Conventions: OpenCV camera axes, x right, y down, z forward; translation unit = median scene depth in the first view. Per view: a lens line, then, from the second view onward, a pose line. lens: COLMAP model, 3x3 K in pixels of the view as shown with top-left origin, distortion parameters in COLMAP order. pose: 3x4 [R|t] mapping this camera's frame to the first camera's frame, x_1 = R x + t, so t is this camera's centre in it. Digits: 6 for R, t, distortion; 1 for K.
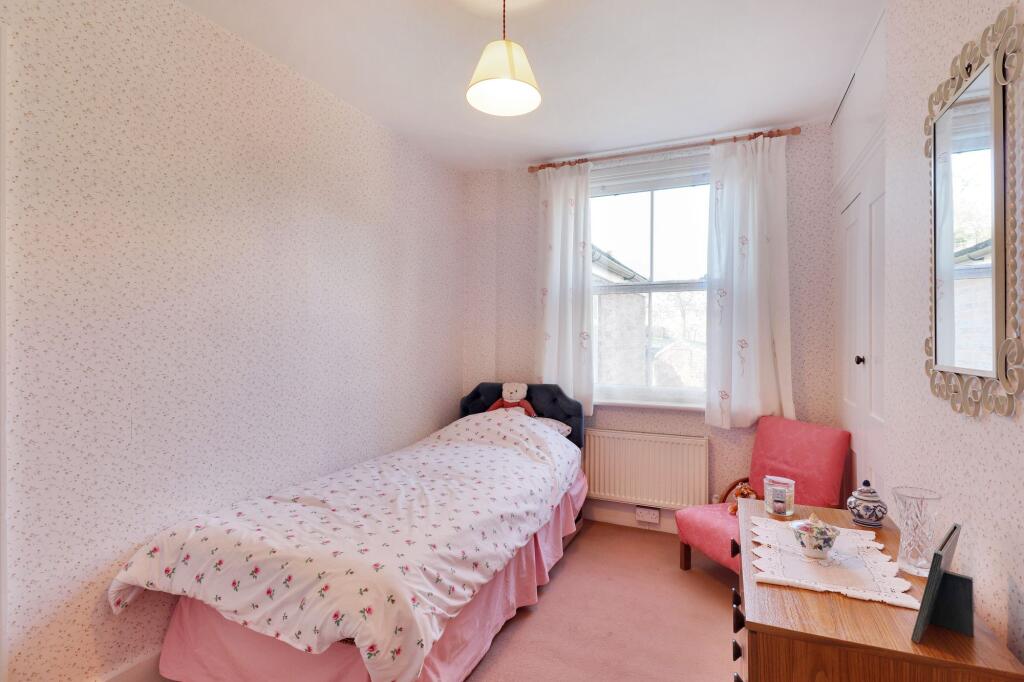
lens RADIAL K [[474.8, 0, 516.8], [0, 474.8, 341.0], [0, 0, 1]] dist [0.016186, -0.008846]
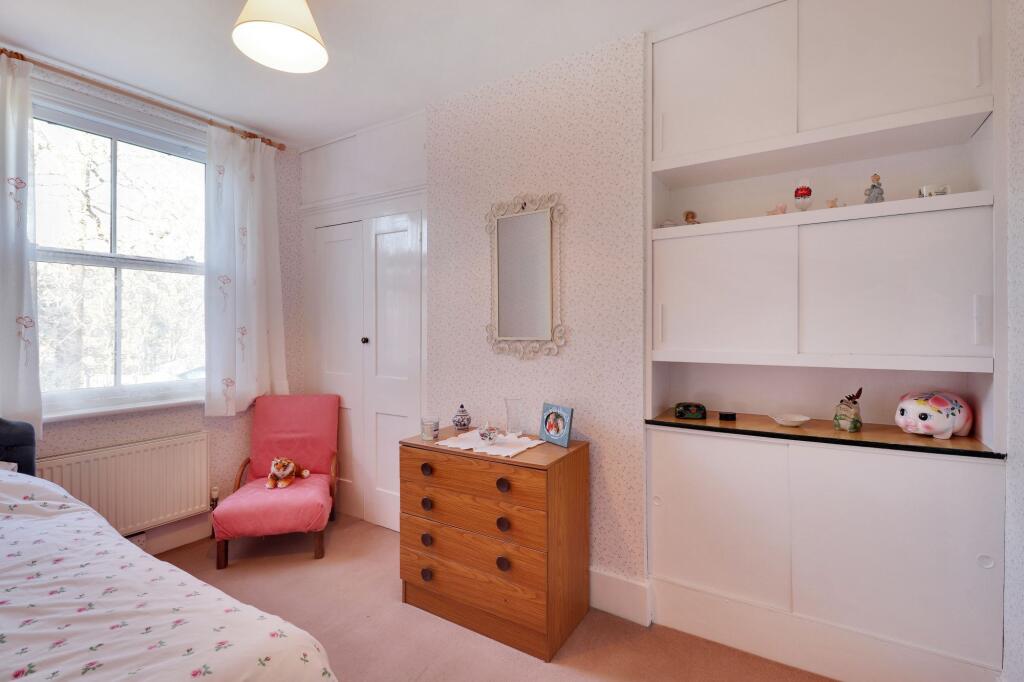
lens RADIAL K [[474.8, 0, 514.7], [0, 474.8, 331.1], [0, 0, 1]] dist [0.016186, -0.008846]
pose [[0.163534, -0.011467, 0.986471, -0.448384], [0.007706, 0.999917, 0.010346, -0.000074], [-0.986508, 0.005910, 0.163609, 0.241186]]
